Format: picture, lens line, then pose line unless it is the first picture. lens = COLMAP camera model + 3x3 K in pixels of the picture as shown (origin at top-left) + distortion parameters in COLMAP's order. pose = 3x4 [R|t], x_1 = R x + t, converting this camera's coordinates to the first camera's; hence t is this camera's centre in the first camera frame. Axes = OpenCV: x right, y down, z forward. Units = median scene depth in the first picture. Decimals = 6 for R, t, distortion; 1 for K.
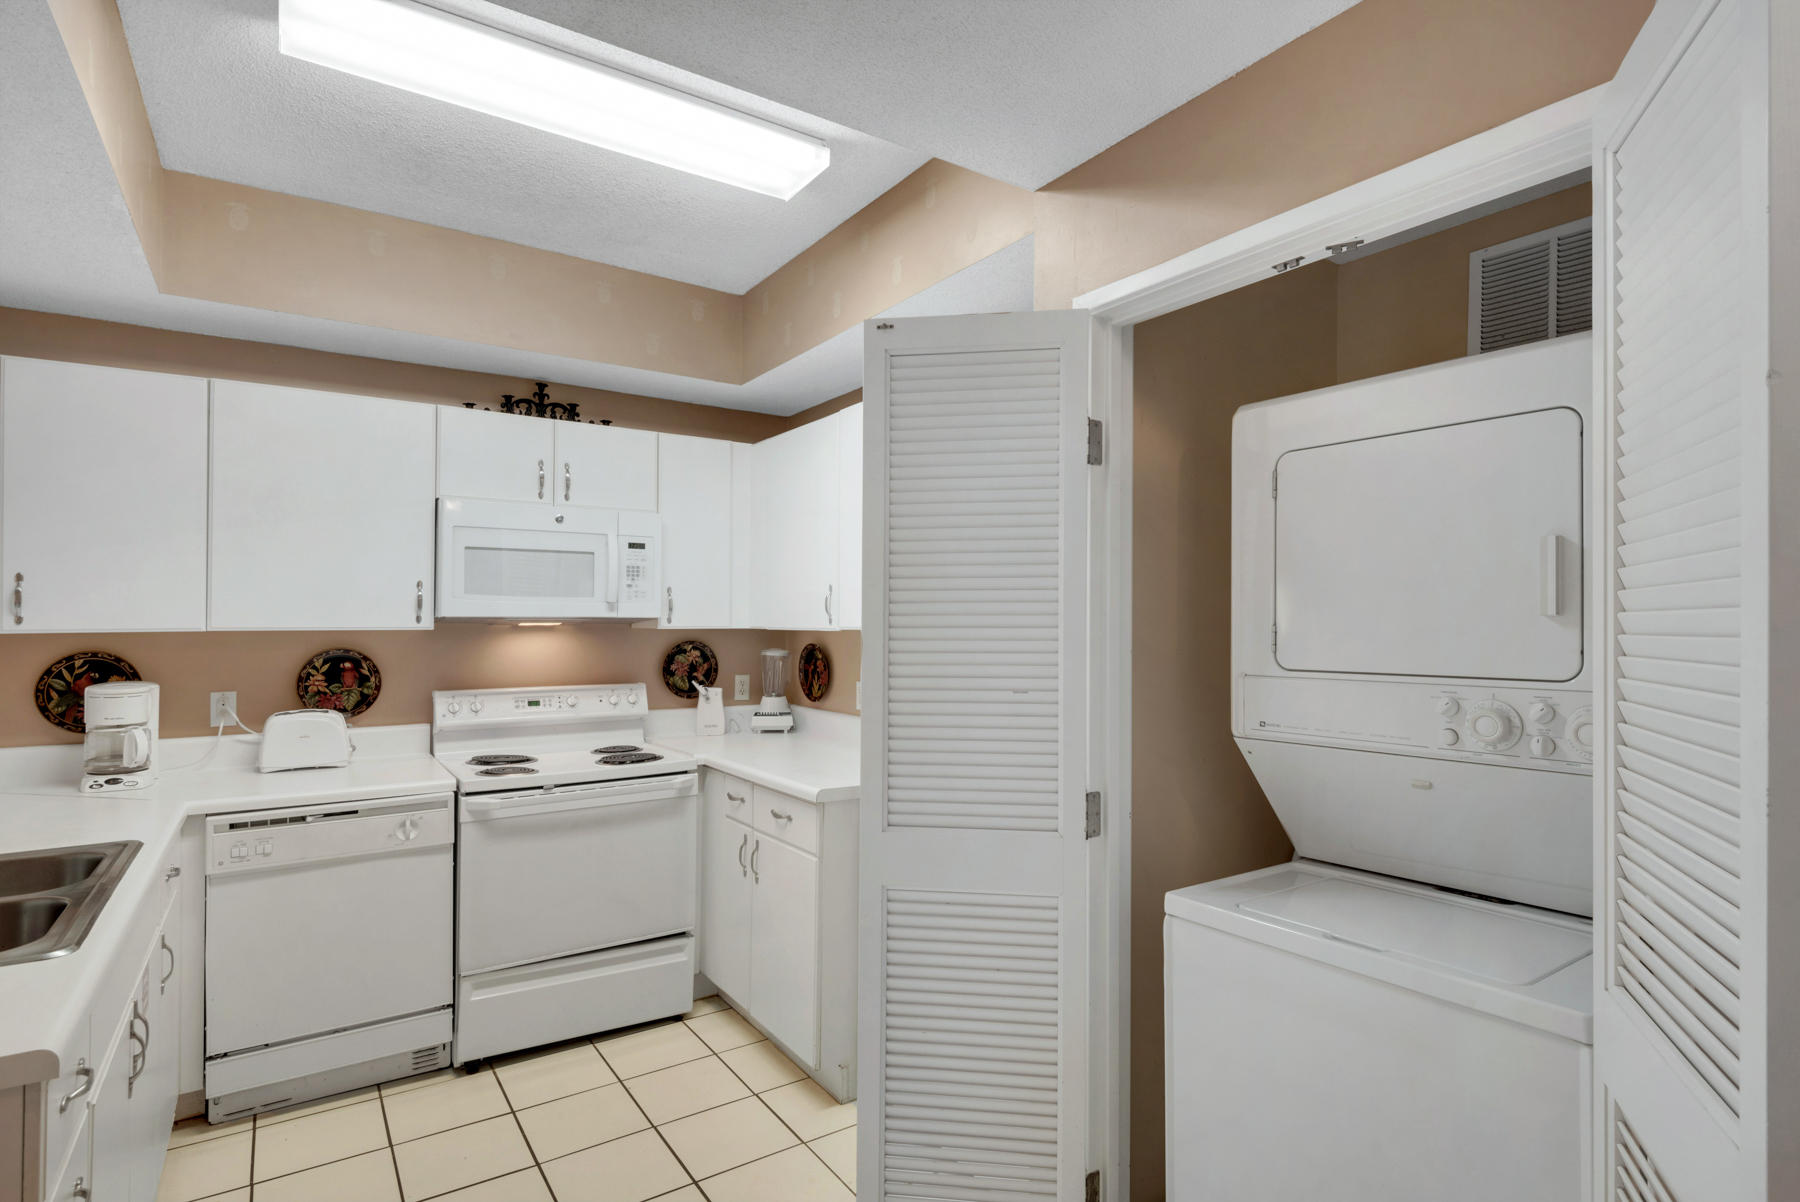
lens RADIAL K [[912.3, 0, 900.0], [0, 912.3, 601.0], [0, 0, 1]] dist [-0.002351, -0.001121]
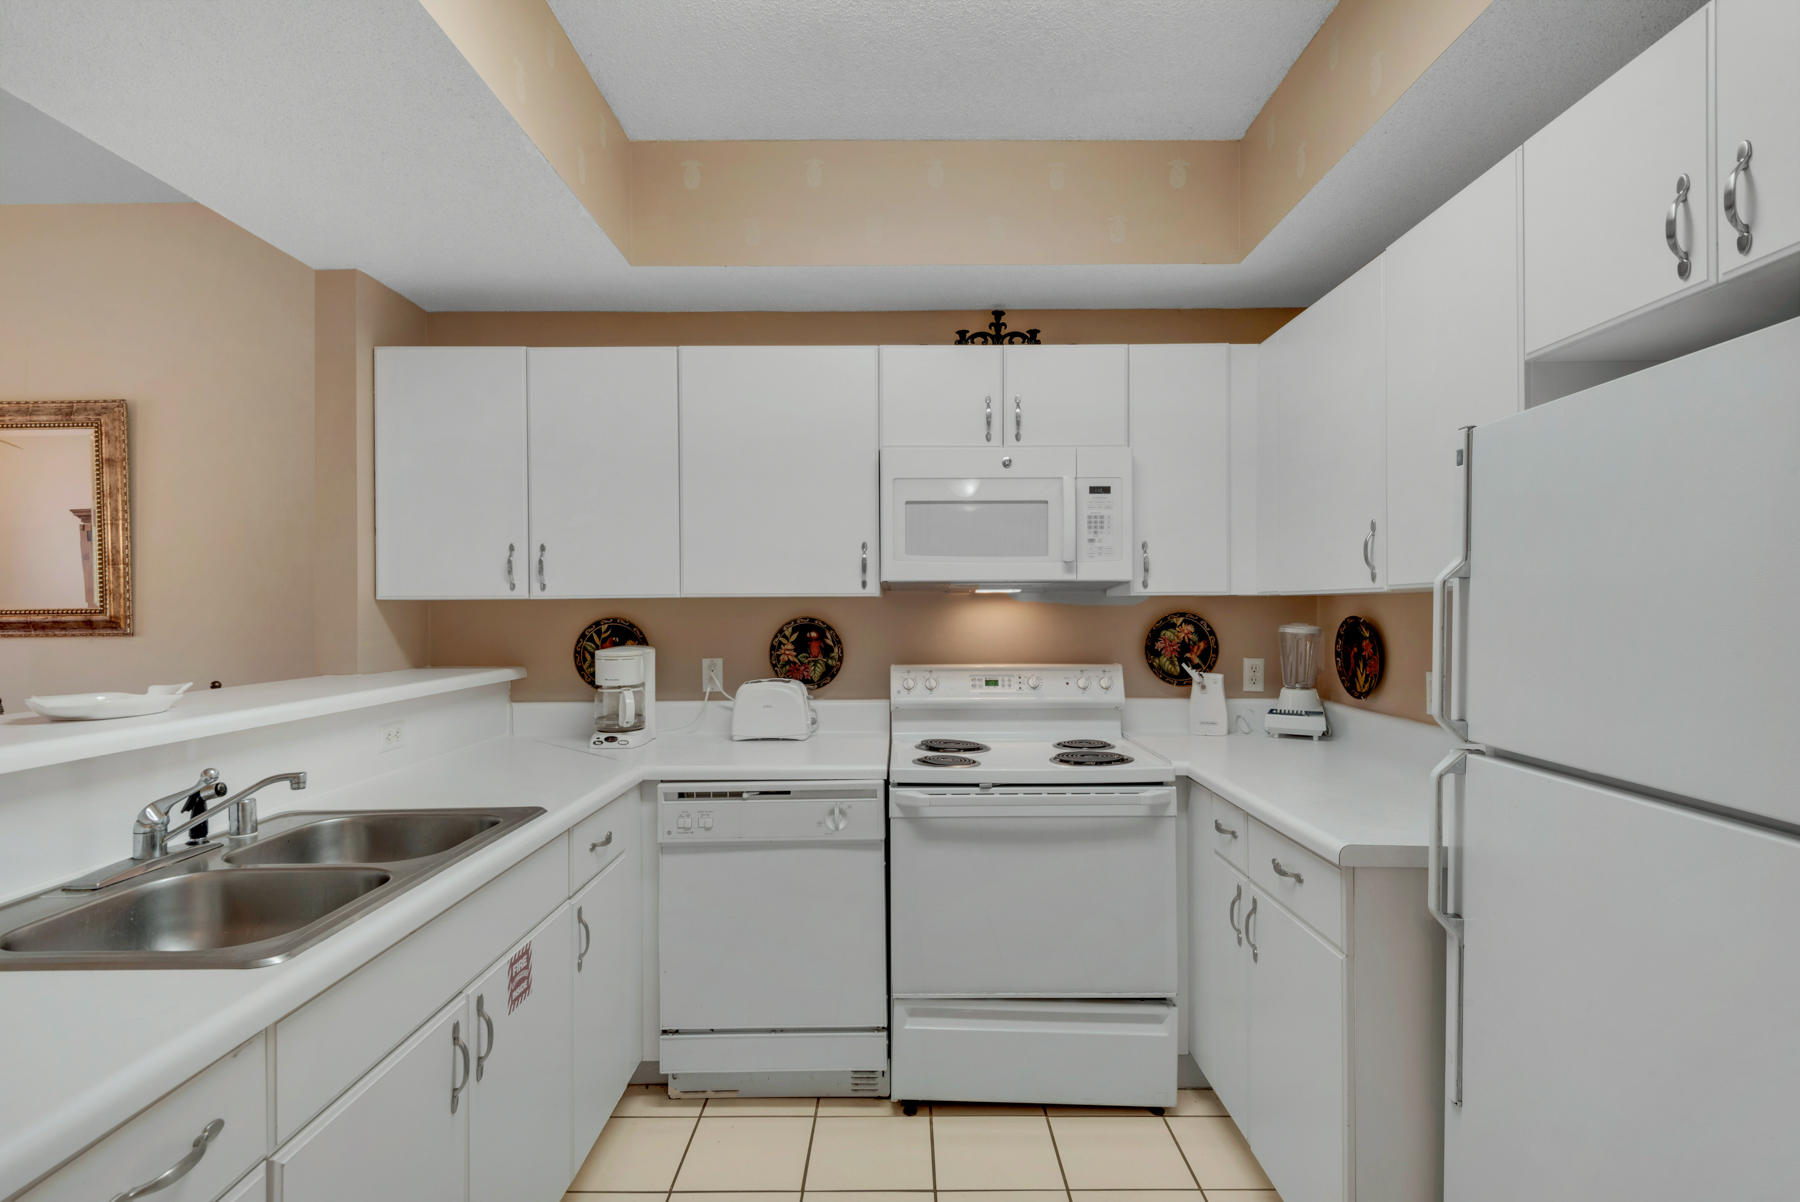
lens RADIAL K [[906.3, 0, 906.5], [0, 906.3, 592.0], [0, 0, 1]] dist [0.050593, -0.037317]
pose [[0.833783, -0.010982, -0.551983, 0.006521], [0.014196, 0.999898, 0.001550, 0.026033], [0.551909, -0.009129, 0.833854, 0.262160]]
